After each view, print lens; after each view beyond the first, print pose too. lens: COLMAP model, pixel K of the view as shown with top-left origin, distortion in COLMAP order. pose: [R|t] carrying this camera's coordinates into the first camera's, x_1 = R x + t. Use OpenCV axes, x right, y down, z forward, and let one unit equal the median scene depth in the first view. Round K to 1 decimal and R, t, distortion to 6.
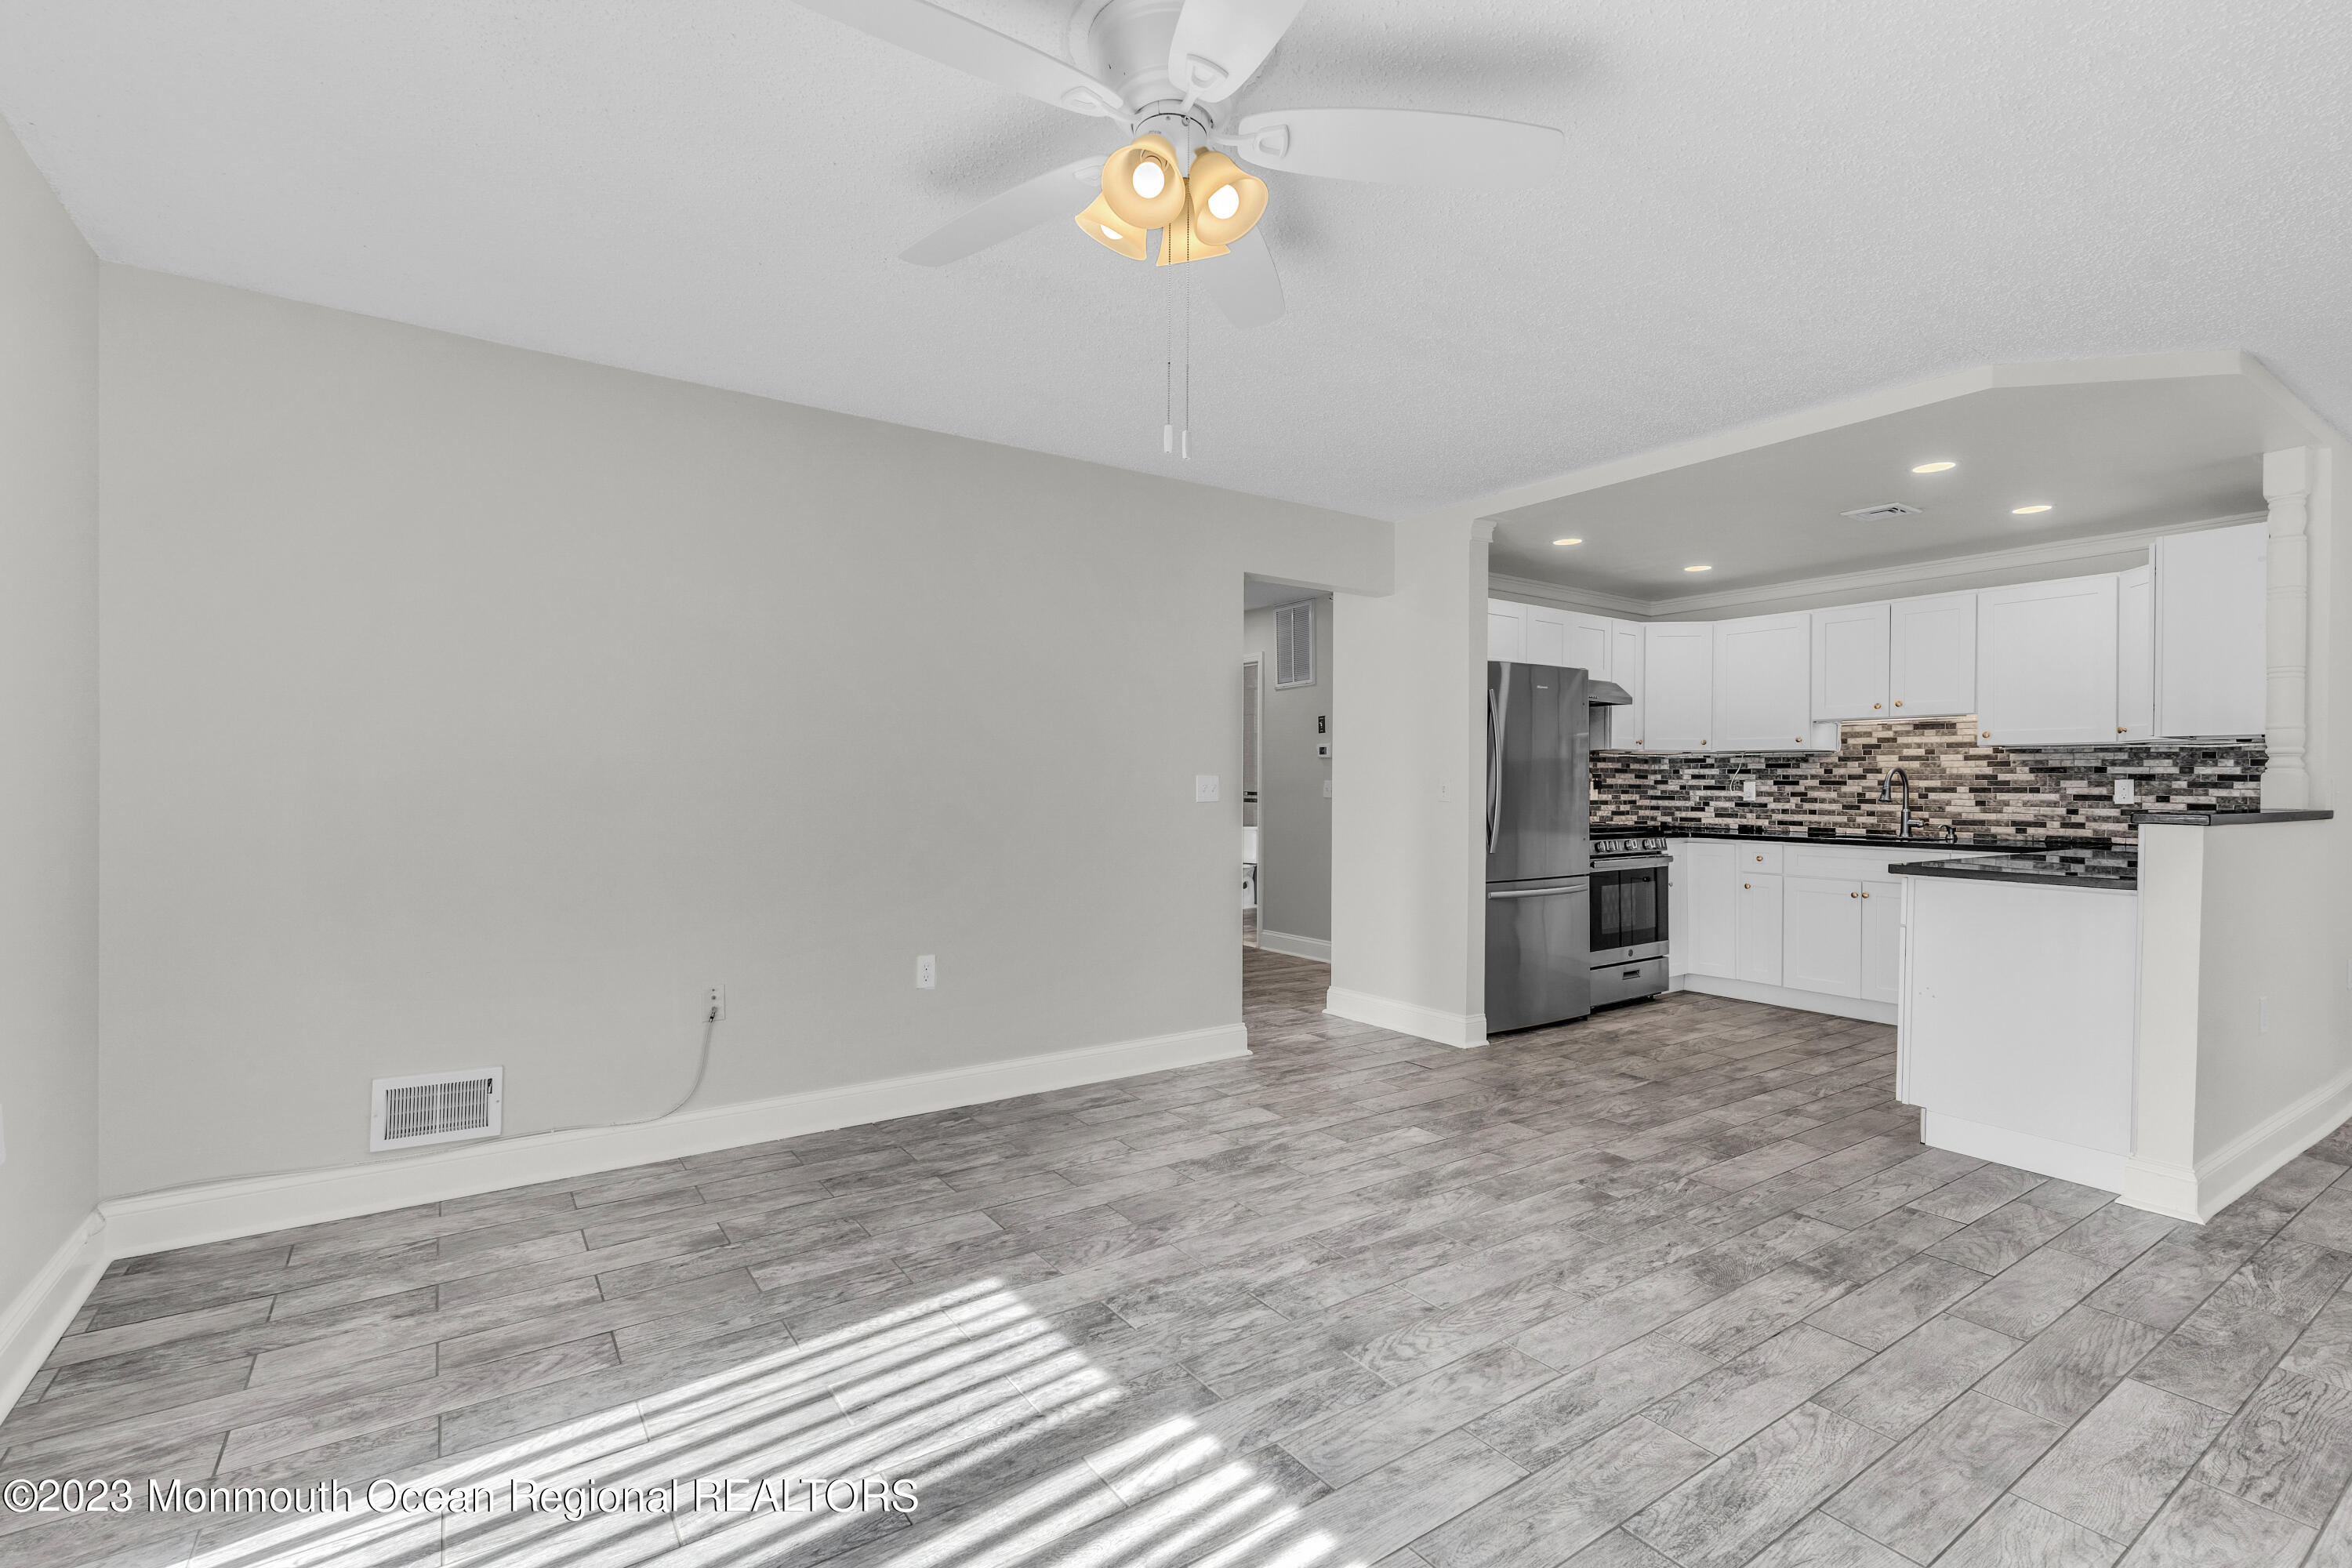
lens RADIAL K [[1071.6, 0, 1188.6], [0, 1071.6, 784.9], [0, 0, 1]] dist [-0.004123, 0.005306]
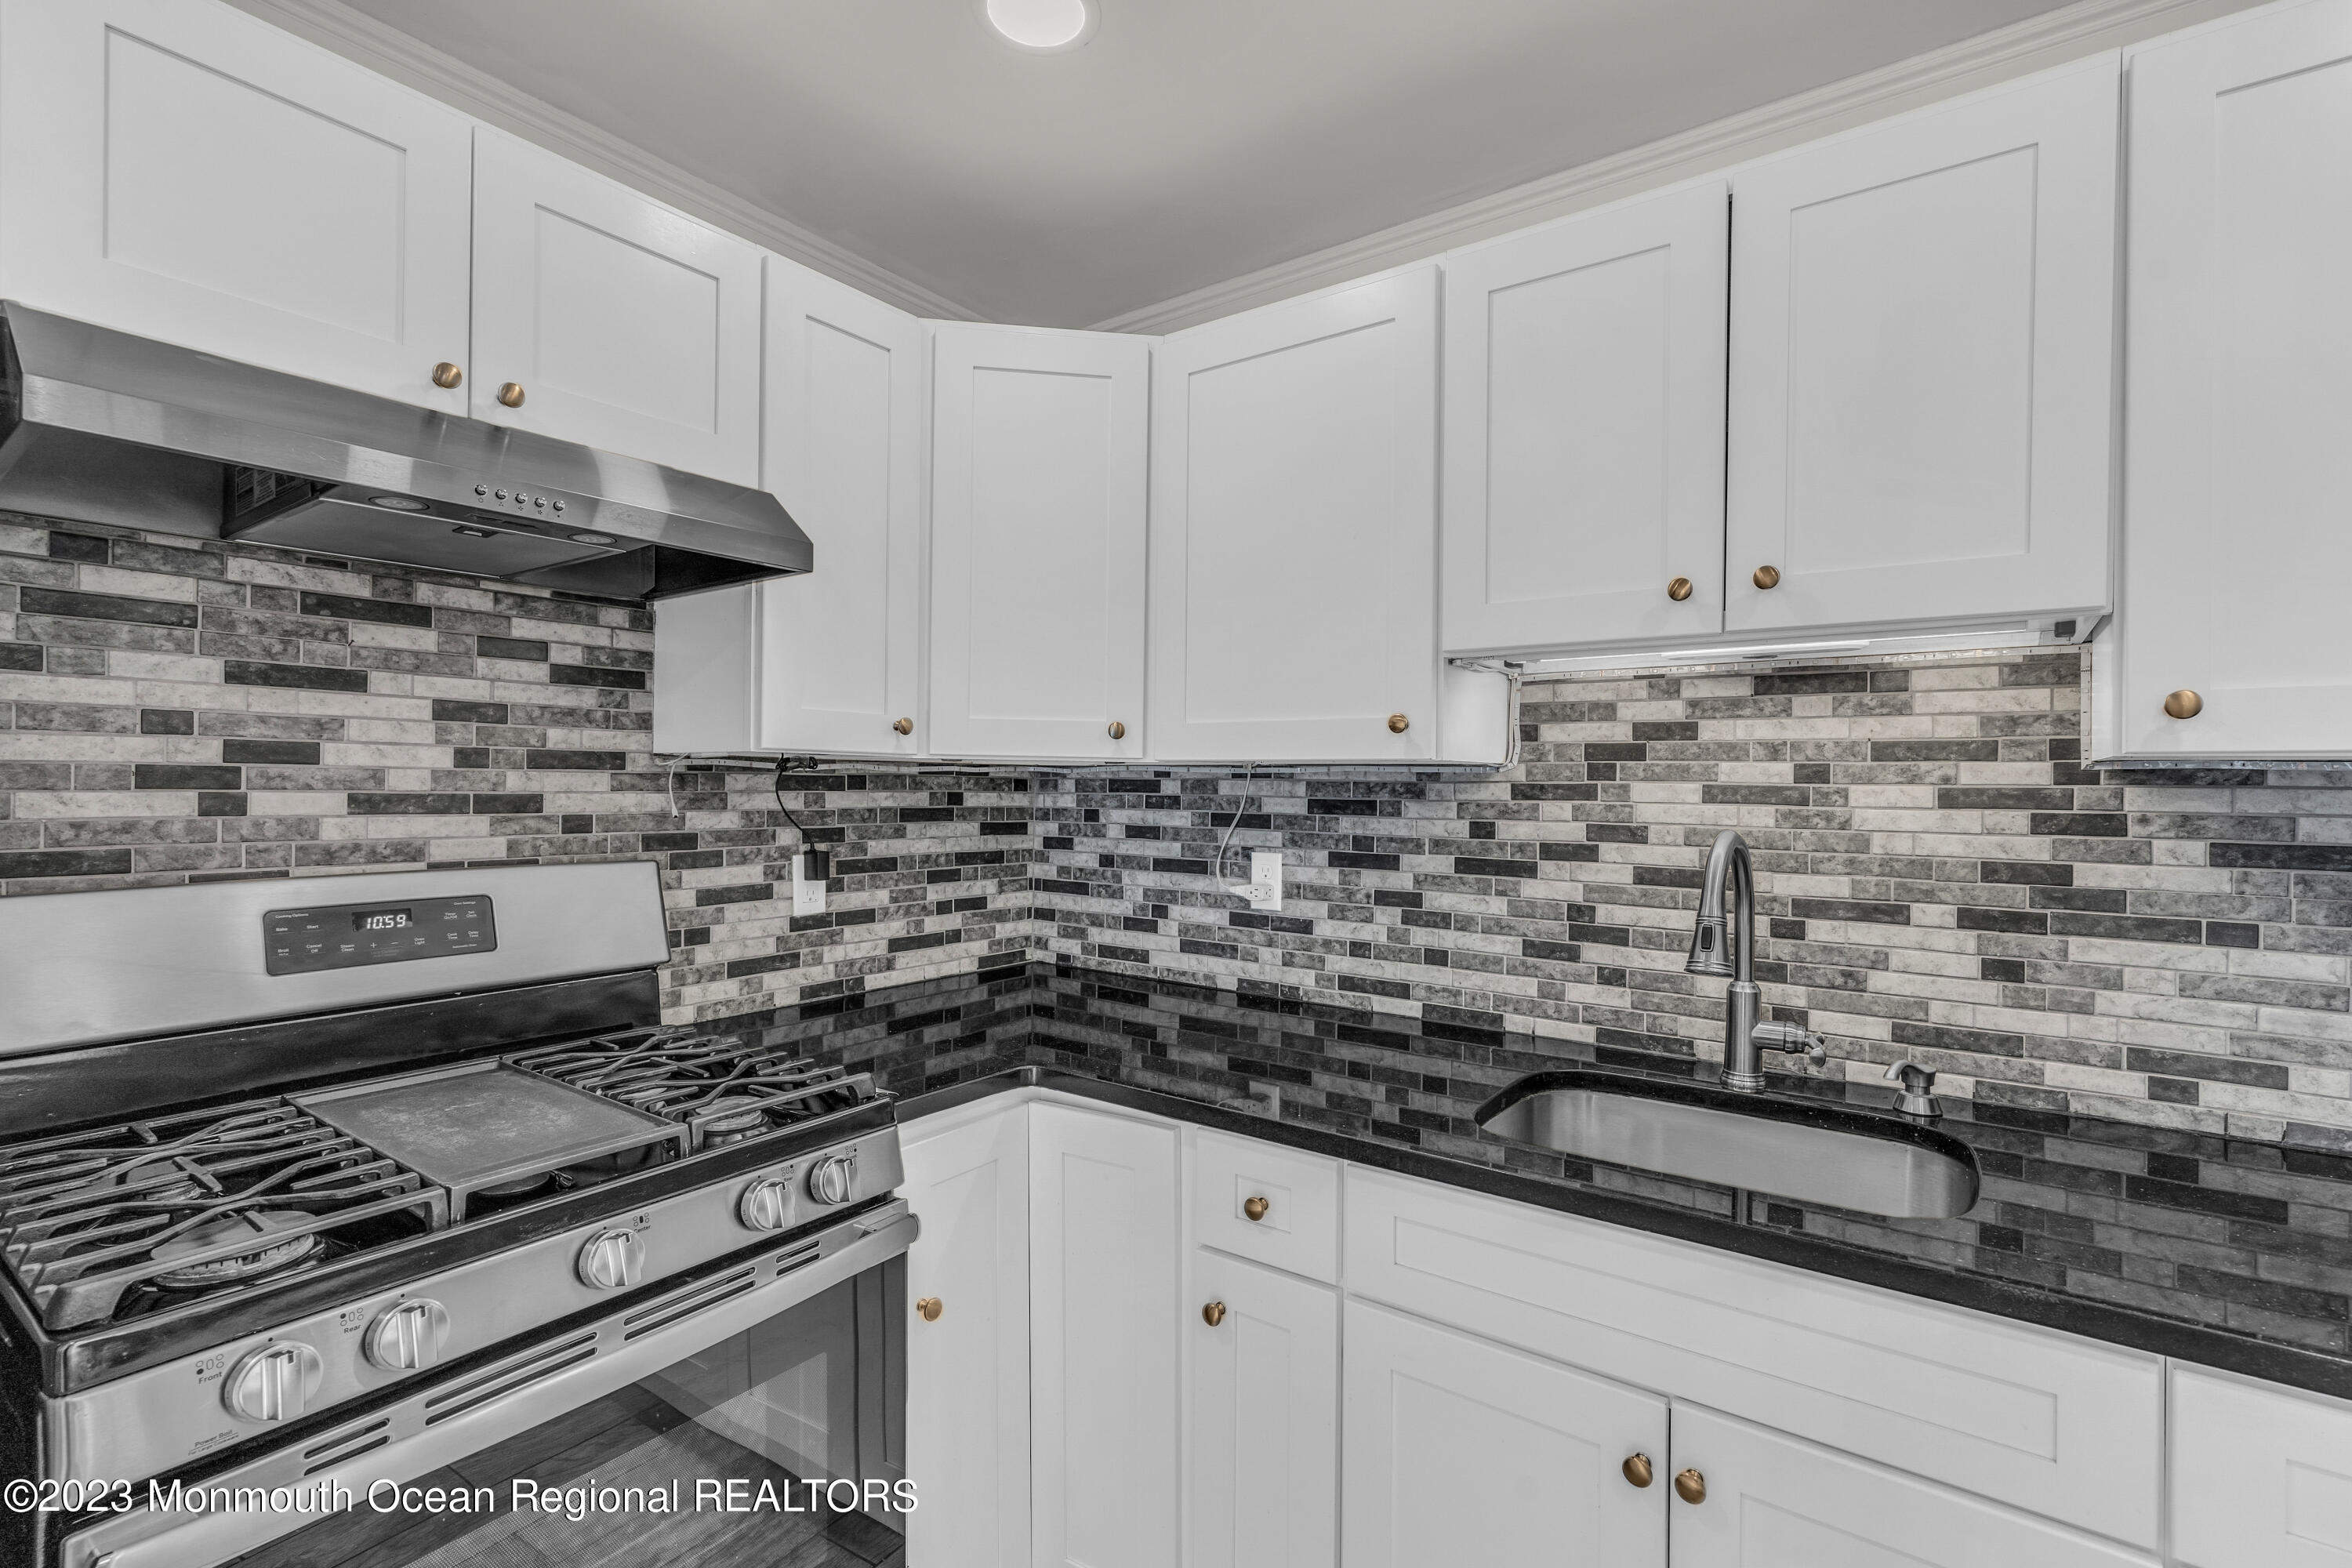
lens RADIAL K [[1071.6, 0, 1188.6], [0, 1071.6, 784.9], [0, 0, 1]] dist [-0.004123, 0.005306]
pose [[0.945773, 0.001741, 0.324823, 0.428220], [-0.002580, 0.999994, 0.002151, -0.026983], [-0.324818, -0.002872, 0.945772, 0.755578]]
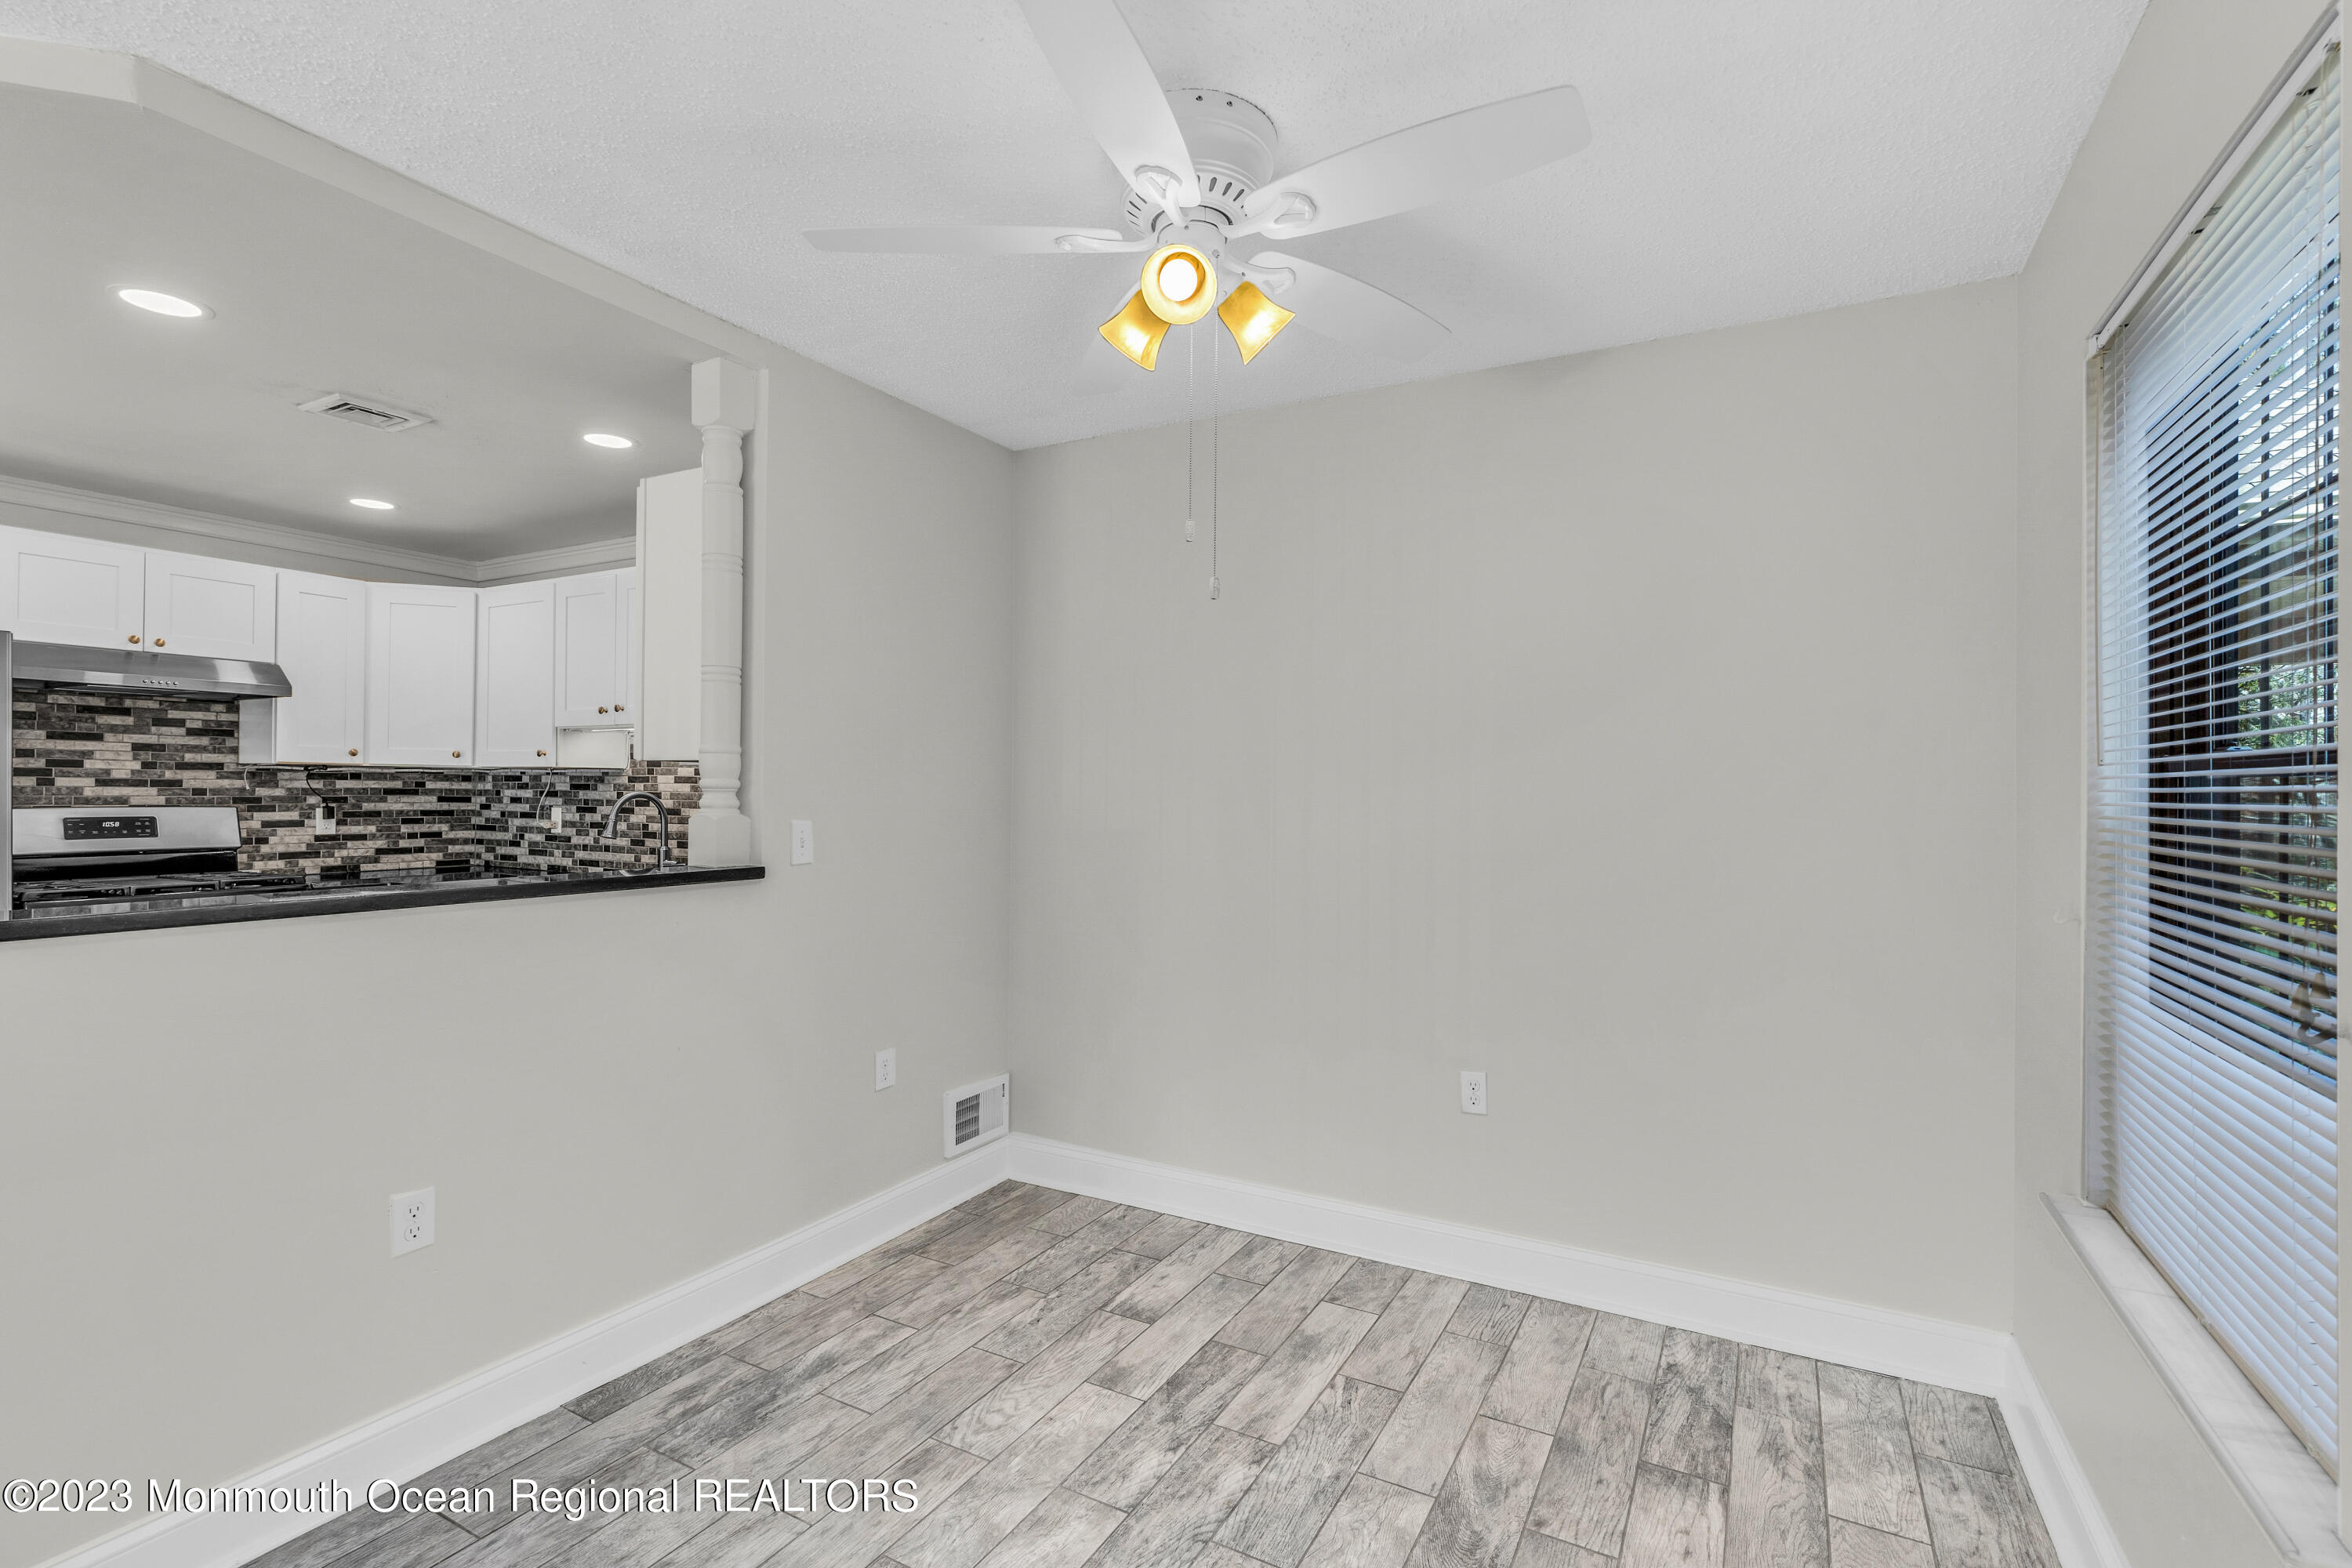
lens RADIAL K [[1071.6, 0, 1188.6], [0, 1071.6, 784.9], [0, 0, 1]] dist [-0.004123, 0.005306]
pose [[0.891359, 0.002729, 0.453290, 0.631081], [-0.001669, 0.999995, -0.002739, -0.019182], [-0.453295, 0.001685, 0.891359, 0.142056]]
